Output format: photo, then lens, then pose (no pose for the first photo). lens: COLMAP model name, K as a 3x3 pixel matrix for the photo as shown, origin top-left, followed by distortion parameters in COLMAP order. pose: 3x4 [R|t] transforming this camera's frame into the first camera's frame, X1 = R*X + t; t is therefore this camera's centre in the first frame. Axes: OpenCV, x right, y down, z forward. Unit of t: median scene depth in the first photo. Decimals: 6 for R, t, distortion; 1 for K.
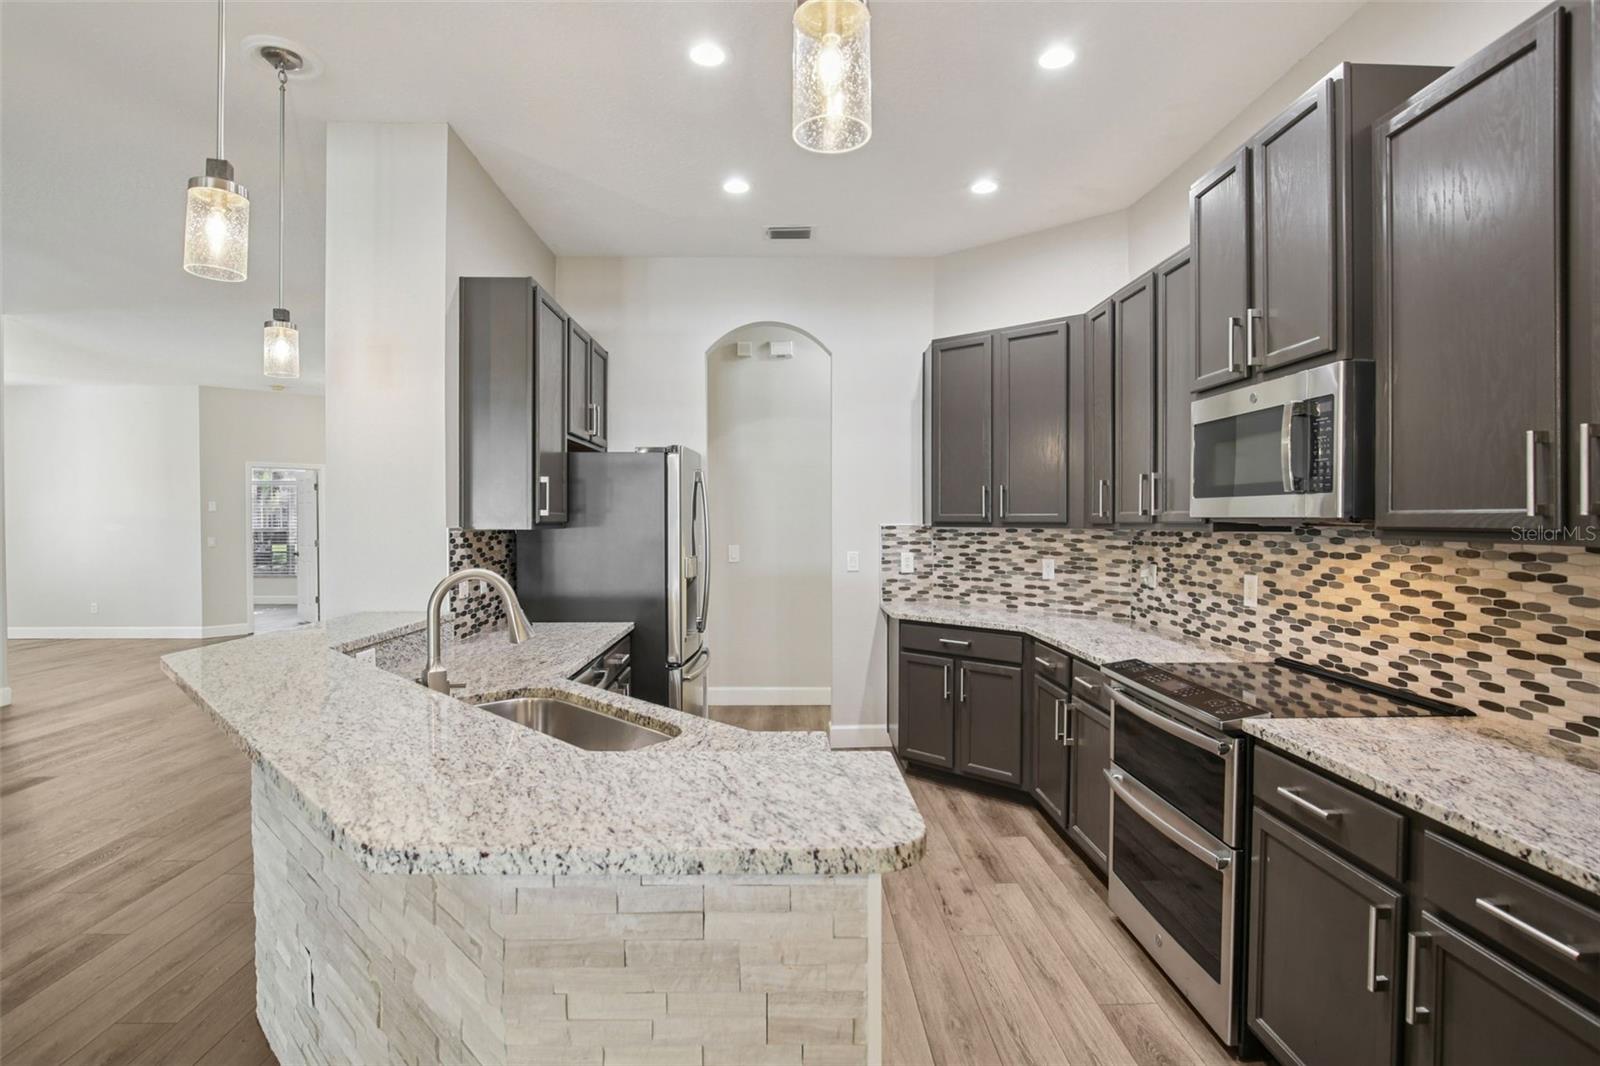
lens RADIAL K [[780.4, 0, 791.1], [0, 780.4, 521.3], [0, 0, 1]] dist [-0.027449, 0.000275]
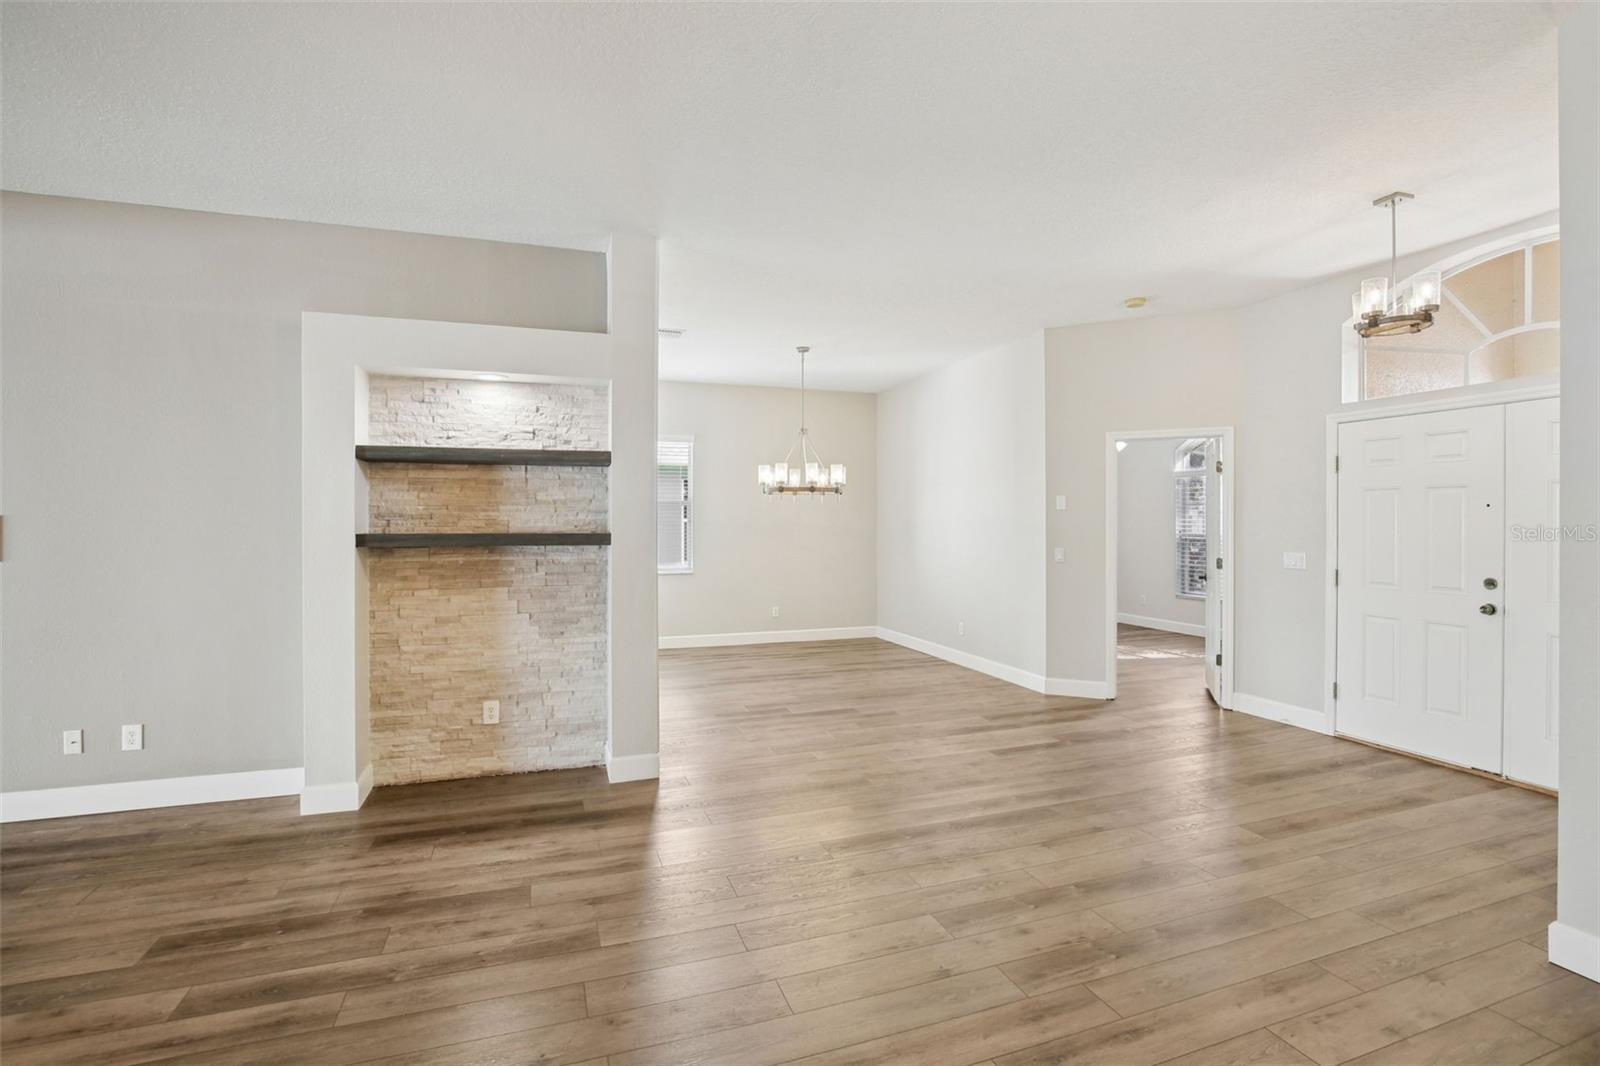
lens RADIAL K [[738.8, 0, 787.8], [0, 738.8, 536.2], [0, 0, 1]] dist [-0.036649, 0.009943]
pose [[0.306213, 0.017263, -0.951806, -0.654594], [-0.003334, 0.999849, 0.017062, 0.000424], [0.951957, -0.002051, 0.306224, 1.779394]]
